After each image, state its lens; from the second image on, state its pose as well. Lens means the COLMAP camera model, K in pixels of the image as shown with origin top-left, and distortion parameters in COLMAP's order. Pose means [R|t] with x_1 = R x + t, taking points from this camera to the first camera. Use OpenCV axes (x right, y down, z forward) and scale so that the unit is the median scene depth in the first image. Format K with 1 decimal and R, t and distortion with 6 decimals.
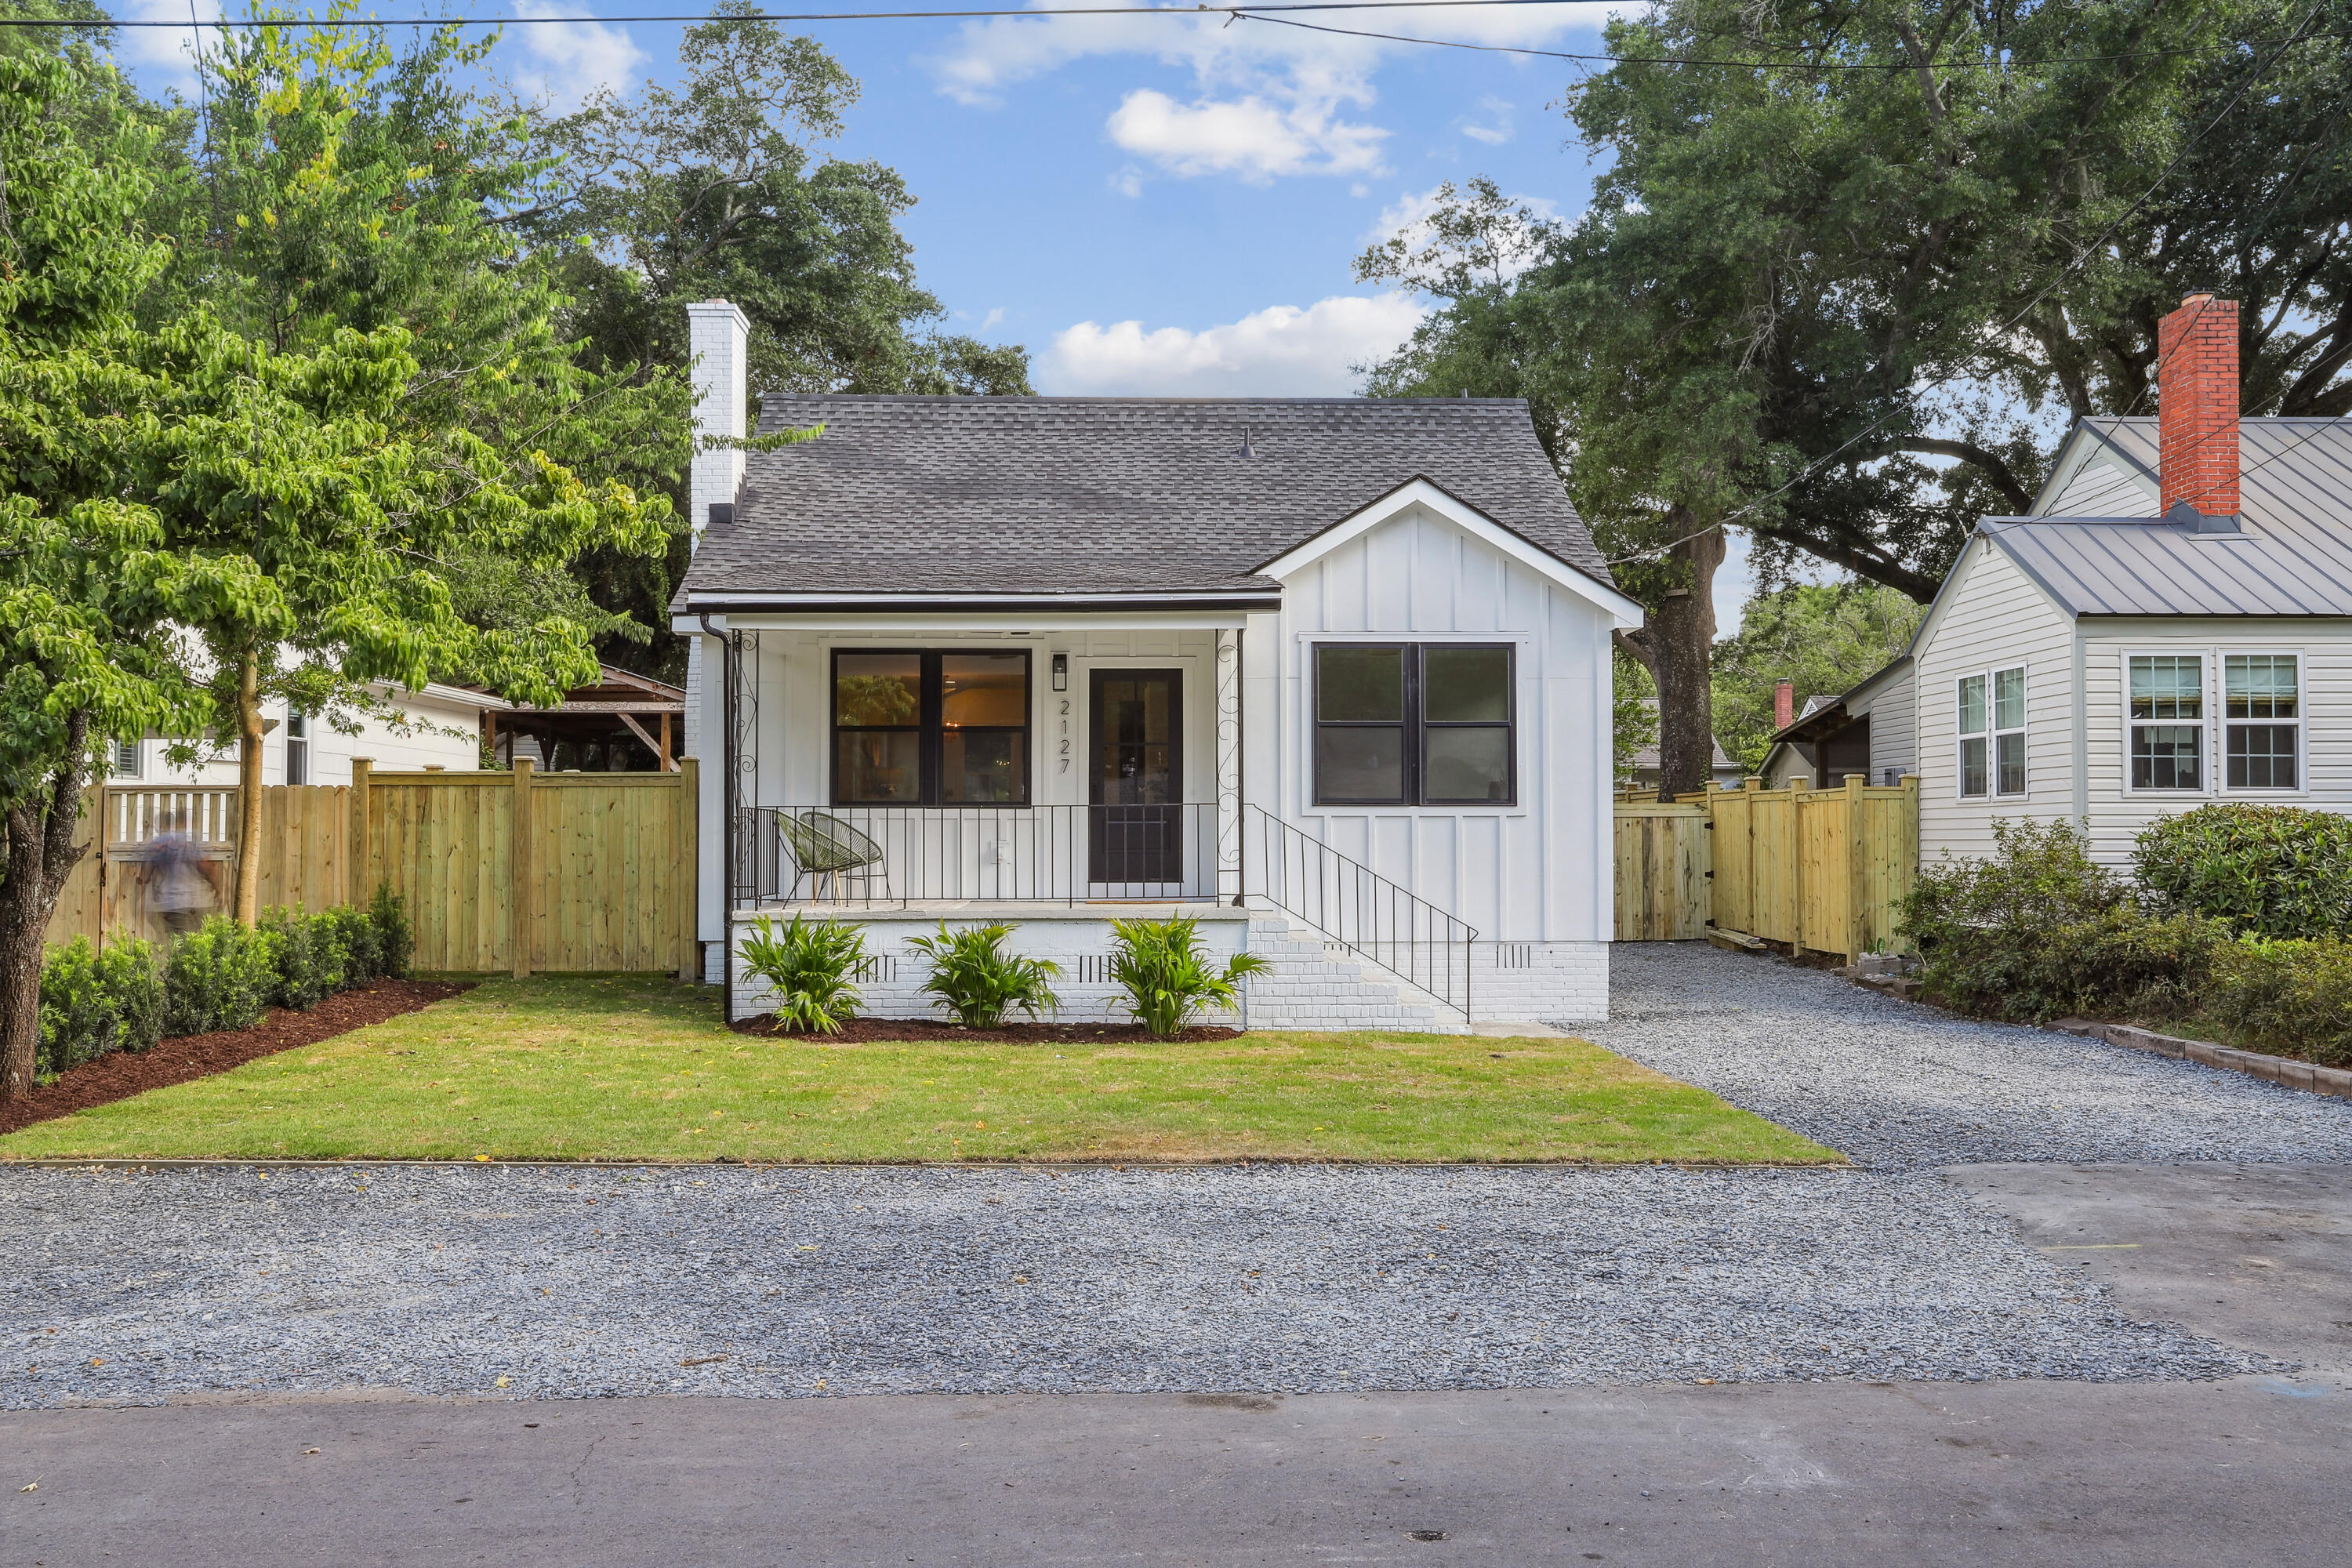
lens RADIAL K [[2183.6, 0, 1179.0], [0, 2183.6, 732.9], [0, 0, 1]] dist [0.012460, 0.003343]
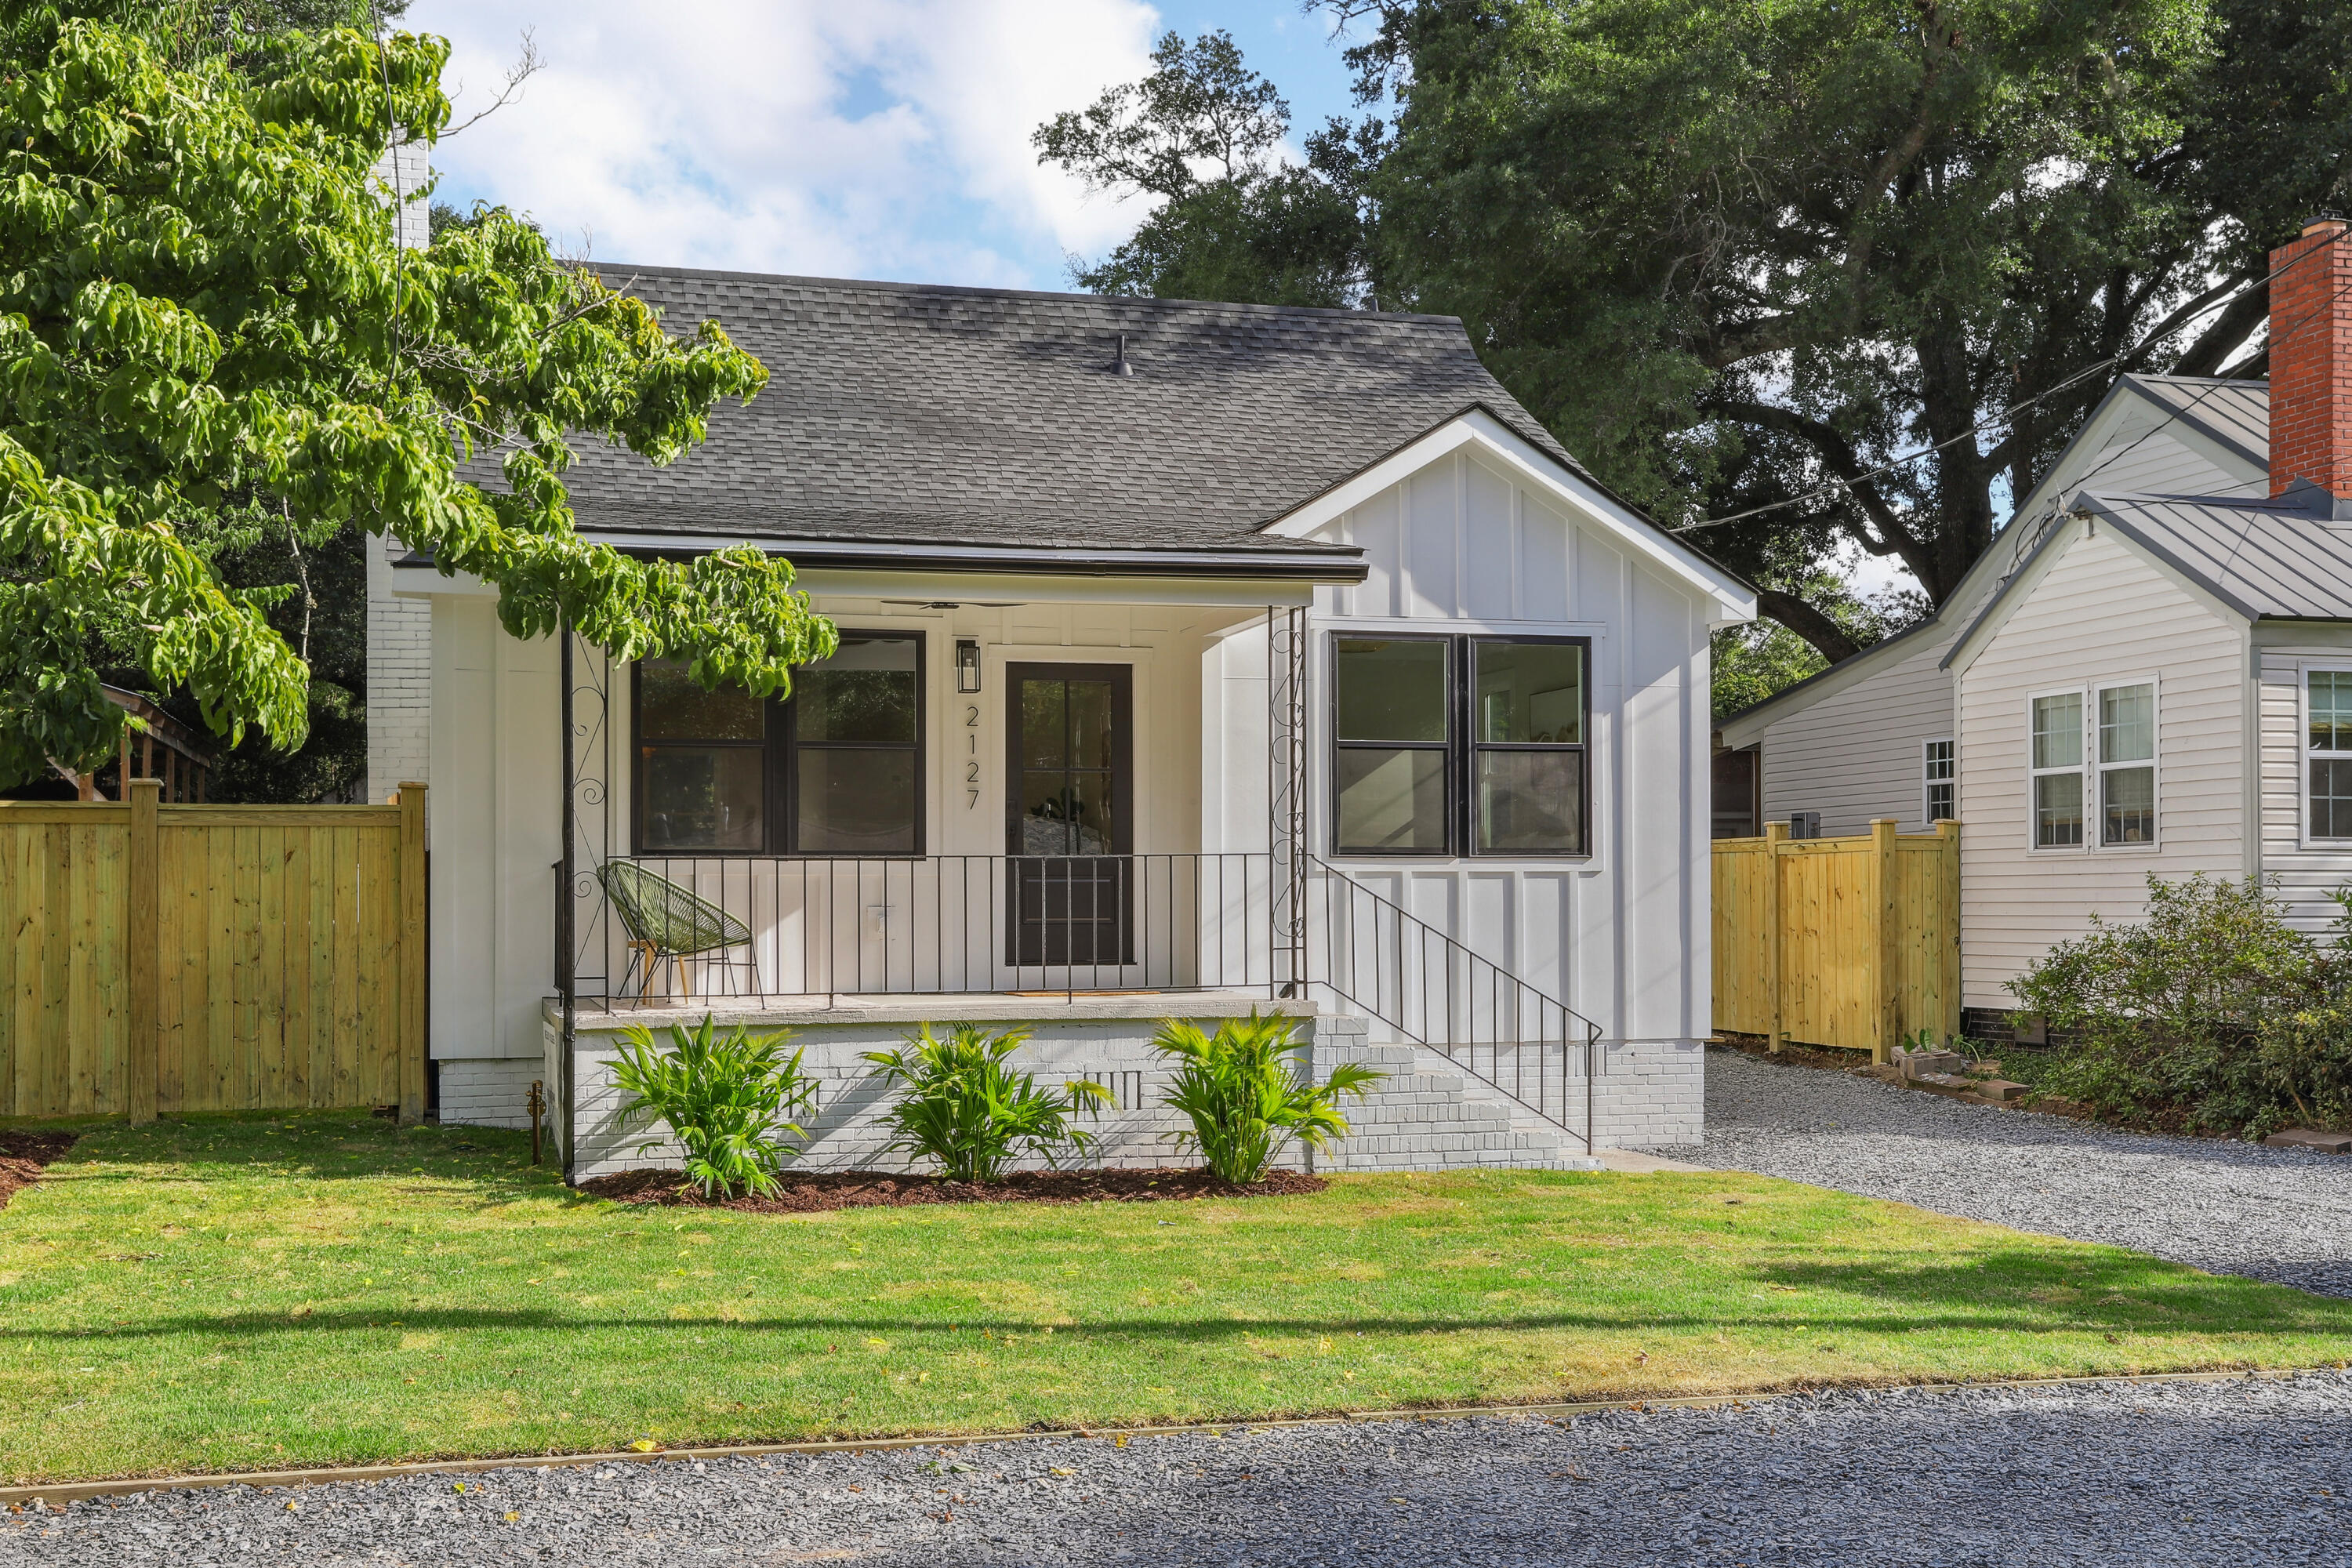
lens RADIAL K [[2718.7, 0, 1215.6], [0, 2718.7, 829.3], [0, 0, 1]] dist [0.057853, 0.030584]
pose [[0.965899, 0.004446, 0.258880, -0.205665], [-0.010105, 0.999738, 0.020533, 0.005858], [-0.258721, -0.022449, 0.965691, 0.140600]]
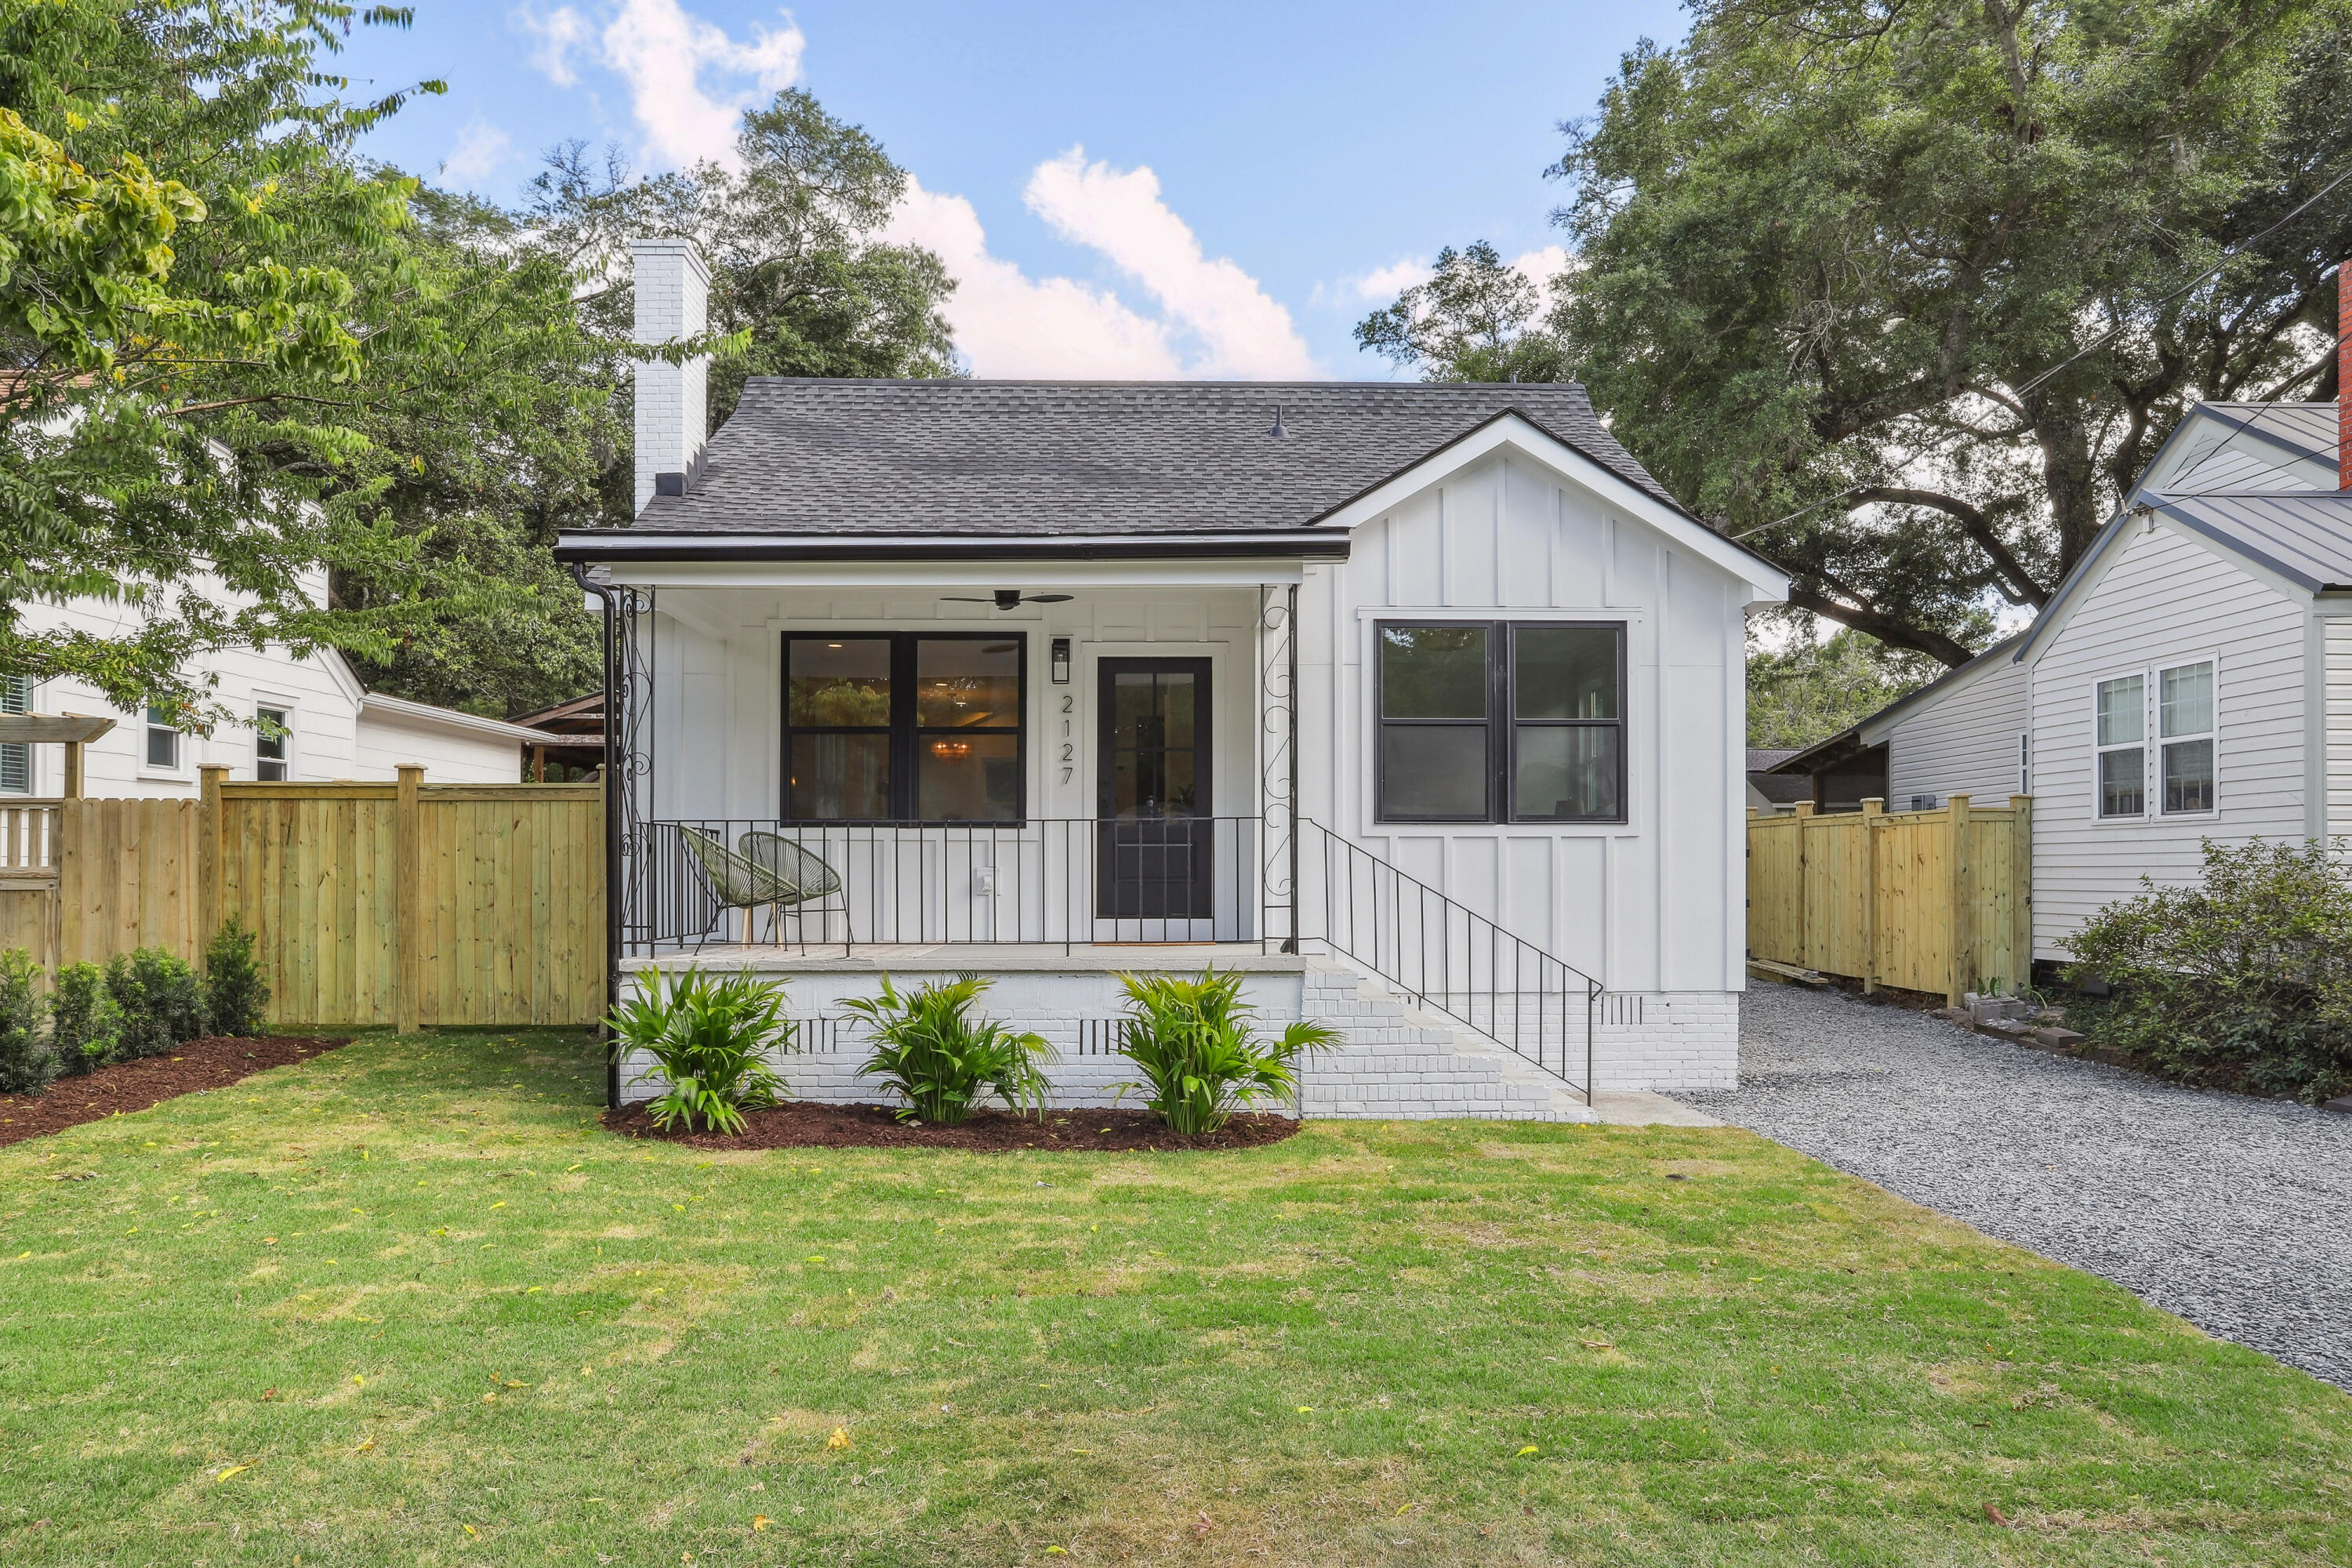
lens RADIAL K [[1628.1, 0, 1173.8], [0, 1628.1, 840.9], [0, 0, 1]] dist [-0.045222, 0.047426]
pose [[0.999966, 0.000386, -0.008231, -0.007655], [-0.000128, 0.999508, 0.031372, 0.020719], [0.008239, -0.031370, 0.999474, 0.396986]]
